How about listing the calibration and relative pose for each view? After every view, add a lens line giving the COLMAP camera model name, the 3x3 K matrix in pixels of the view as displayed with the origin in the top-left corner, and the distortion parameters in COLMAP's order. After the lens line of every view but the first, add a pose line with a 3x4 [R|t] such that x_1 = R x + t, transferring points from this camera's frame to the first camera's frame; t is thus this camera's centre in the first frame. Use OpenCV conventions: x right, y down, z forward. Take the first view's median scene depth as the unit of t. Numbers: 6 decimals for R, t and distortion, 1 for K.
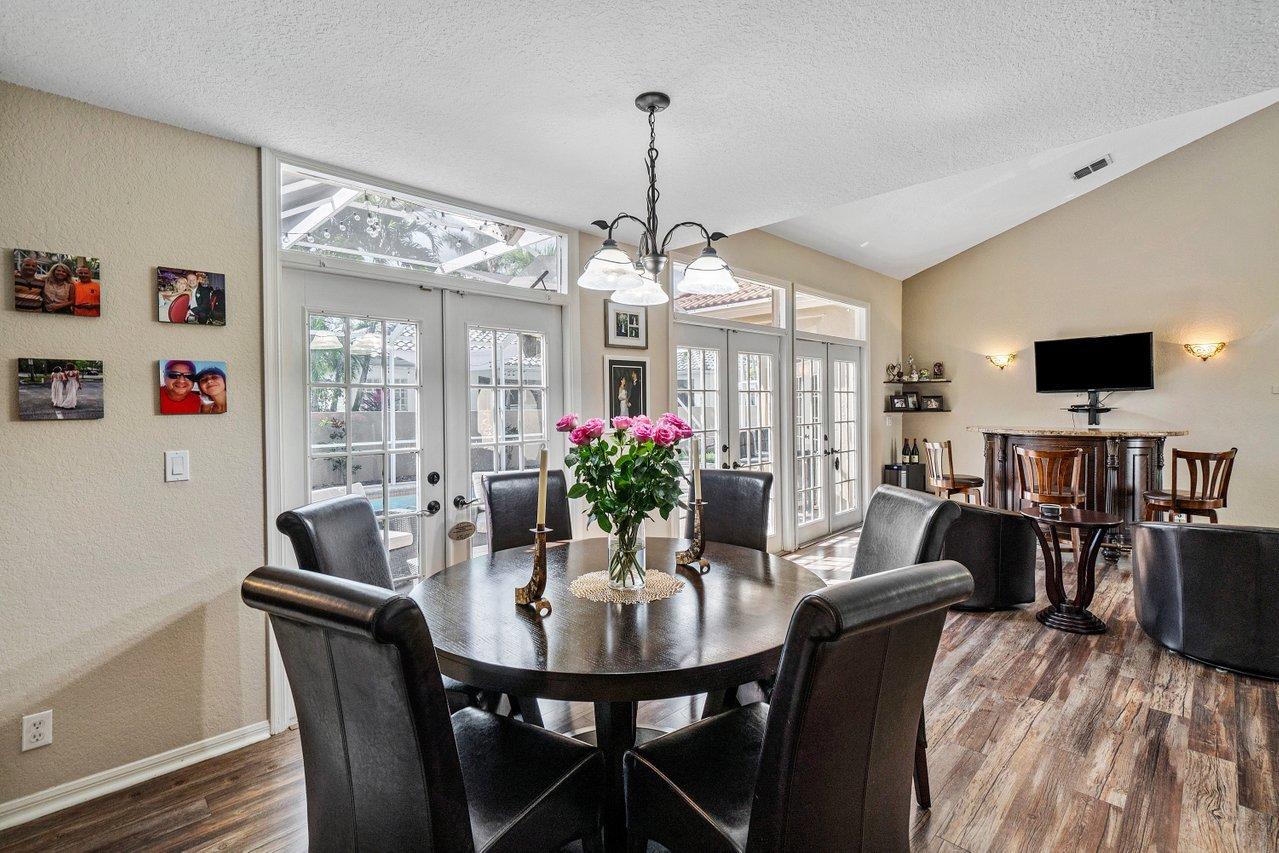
lens RADIAL K [[600.0, 0, 617.9], [0, 600.0, 408.1], [0, 0, 1]] dist [0.001401, 0.000147]
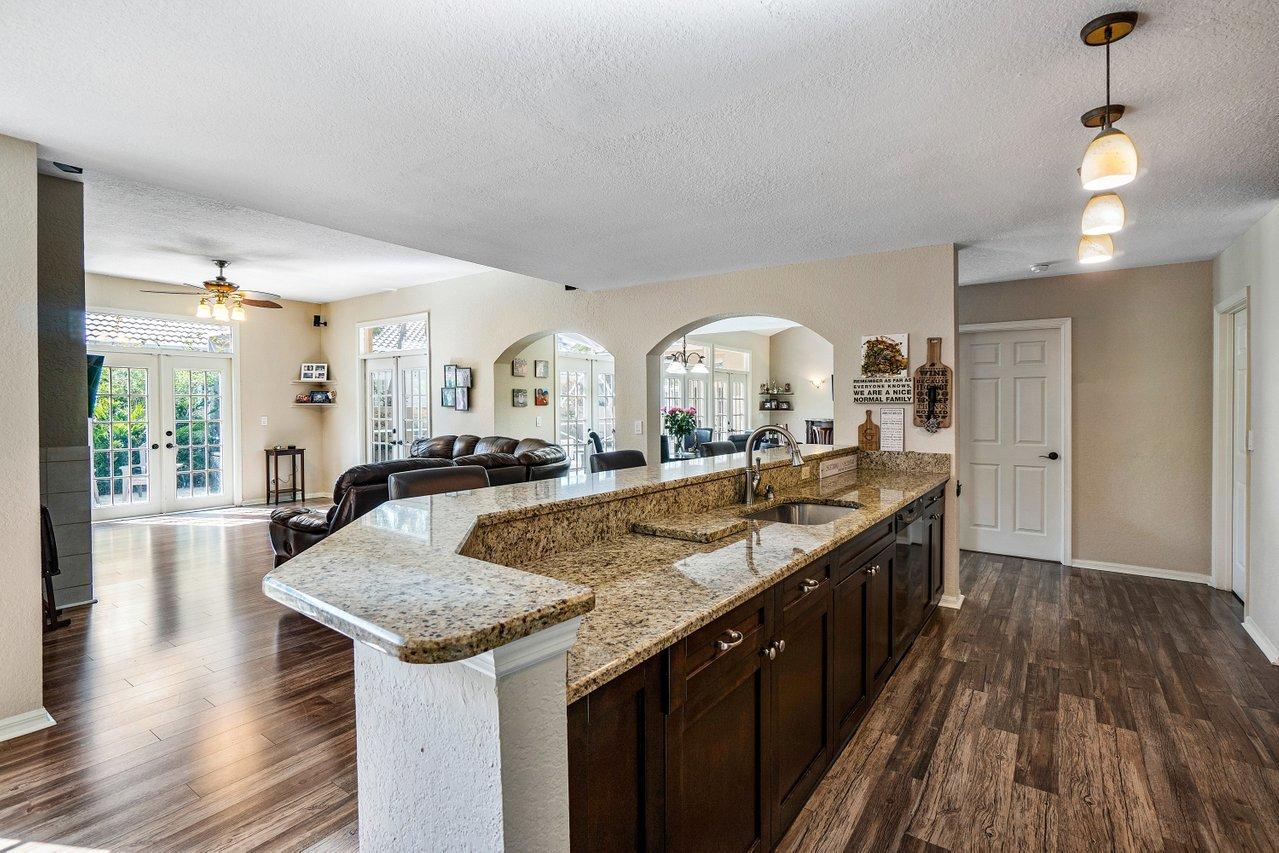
lens RADIAL K [[597.8, 0, 633.9], [0, 597.8, 417.8], [0, 0, 1]] dist [-0.001371, 0.000182]
pose [[0.983543, 0.009601, 0.180419, -0.423483], [-0.012630, 0.999798, 0.015645, 0.010340], [-0.180232, -0.017667, 0.983465, -1.179298]]
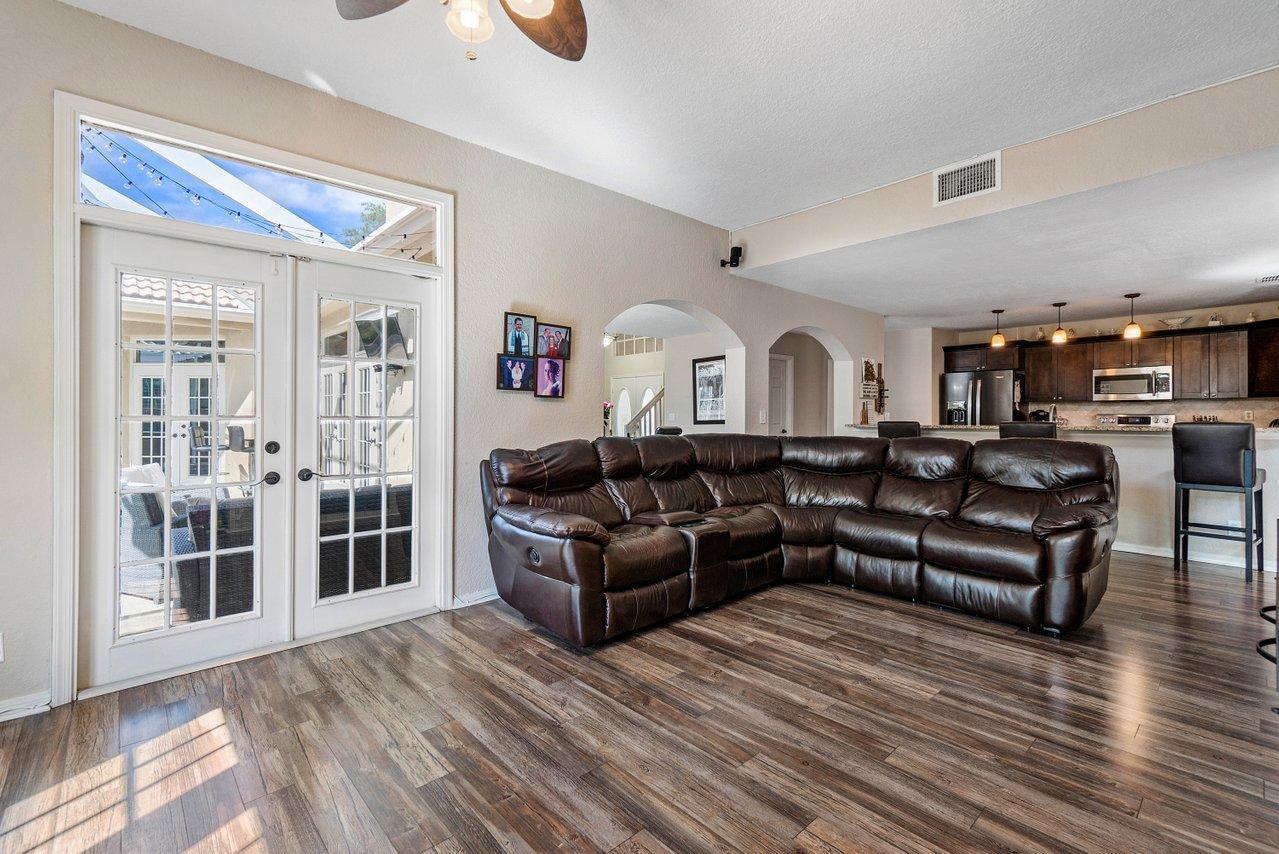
lens RADIAL K [[579.2, 0, 635.2], [0, 579.2, 415.9], [0, 0, 1]] dist [-0.000401, 0.000105]
pose [[0.029811, 0.012918, 0.999472, -1.470732], [0.005217, 0.999901, -0.013079, 0.062538], [-0.999542, 0.005604, 0.029741, 0.294778]]
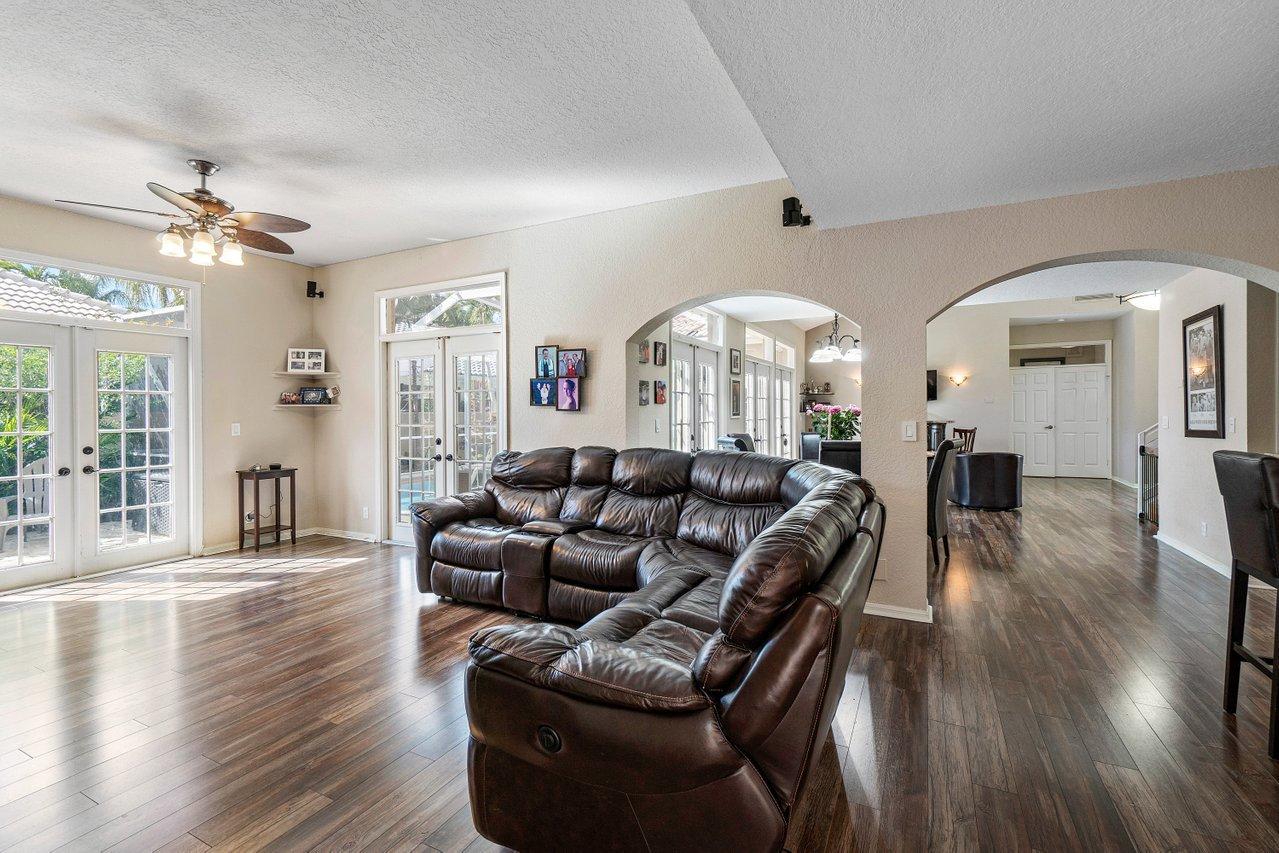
lens RADIAL K [[579.2, 0, 635.2], [0, 579.2, 415.4], [0, 0, 1]] dist [-0.000401, 0.000105]
pose [[0.947845, 0.004451, 0.318702, -0.807007], [-0.004491, 0.999990, -0.000610, 0.030364], [-0.318701, -0.000853, 0.947855, -0.590538]]
